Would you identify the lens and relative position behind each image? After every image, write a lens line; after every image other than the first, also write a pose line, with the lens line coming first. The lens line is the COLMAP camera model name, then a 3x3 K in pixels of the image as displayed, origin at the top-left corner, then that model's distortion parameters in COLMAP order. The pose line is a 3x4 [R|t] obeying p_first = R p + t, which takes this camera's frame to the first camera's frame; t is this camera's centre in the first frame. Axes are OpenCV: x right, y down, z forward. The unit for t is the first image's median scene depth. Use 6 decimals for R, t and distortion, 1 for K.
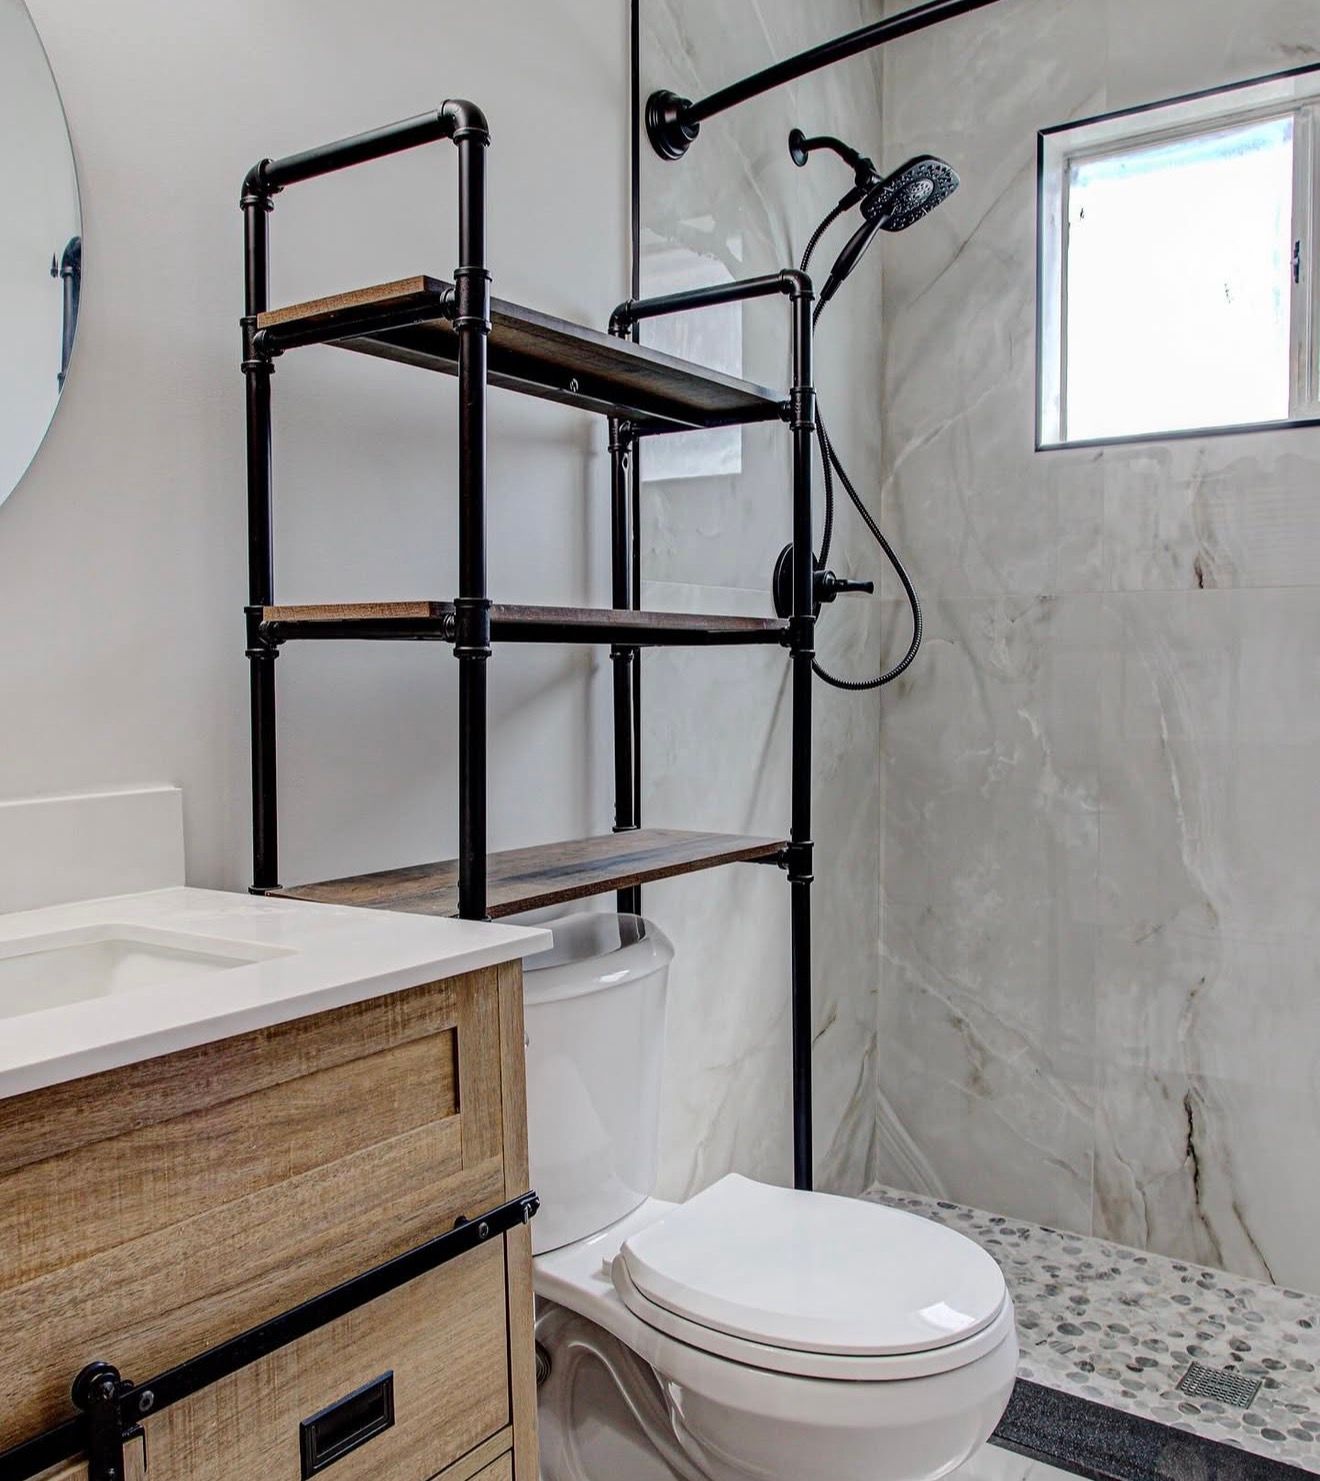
lens RADIAL K [[1324.6, 0, 660.0], [0, 1324.6, 740.5], [0, 0, 1]] dist [-0.003938, 0.000702]
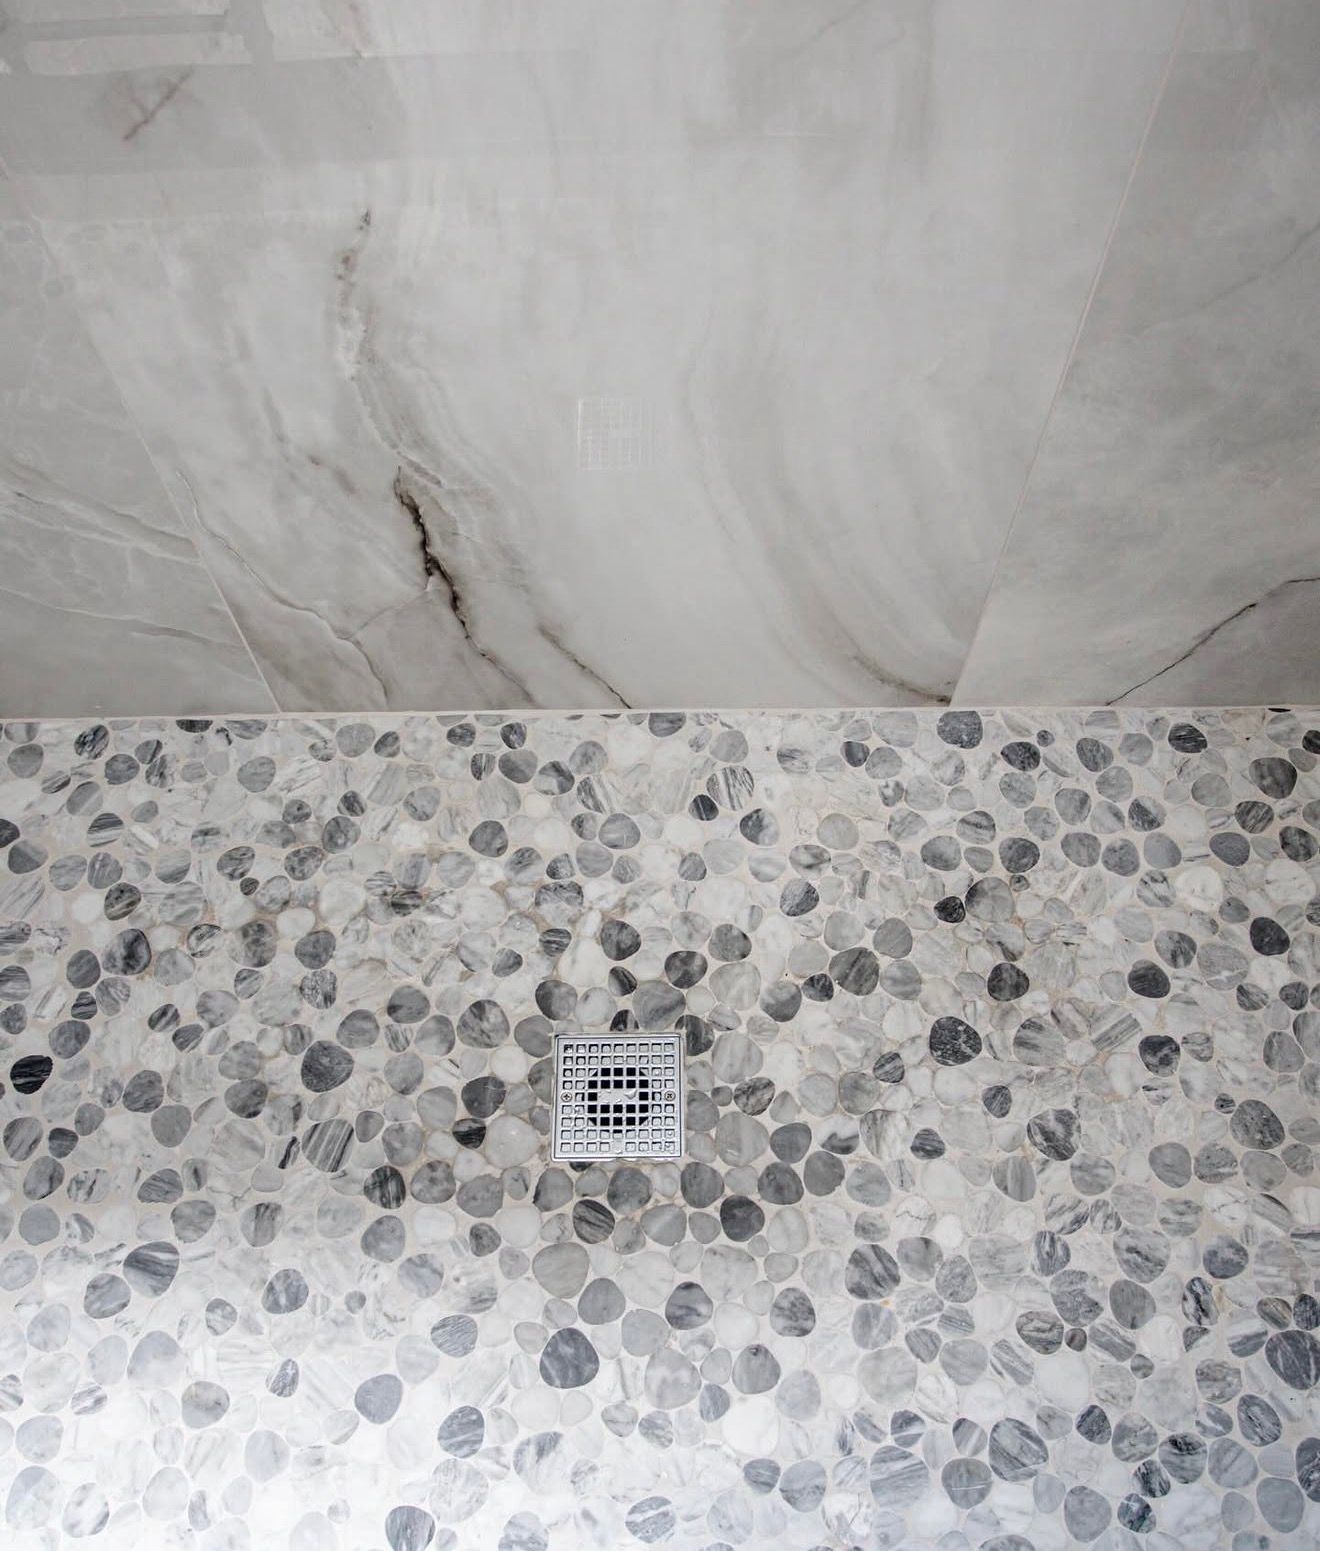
lens RADIAL K [[1282.7, 0, 620.4], [0, 1282.7, 775.7], [0, 0, 1]] dist [-0.060645, 0.000613]
pose [[0.809847, -0.534993, 0.240686, 0.326584], [0.062954, 0.487165, 0.871038, -0.014978], [-0.583254, -0.690256, 0.428209, 0.769232]]
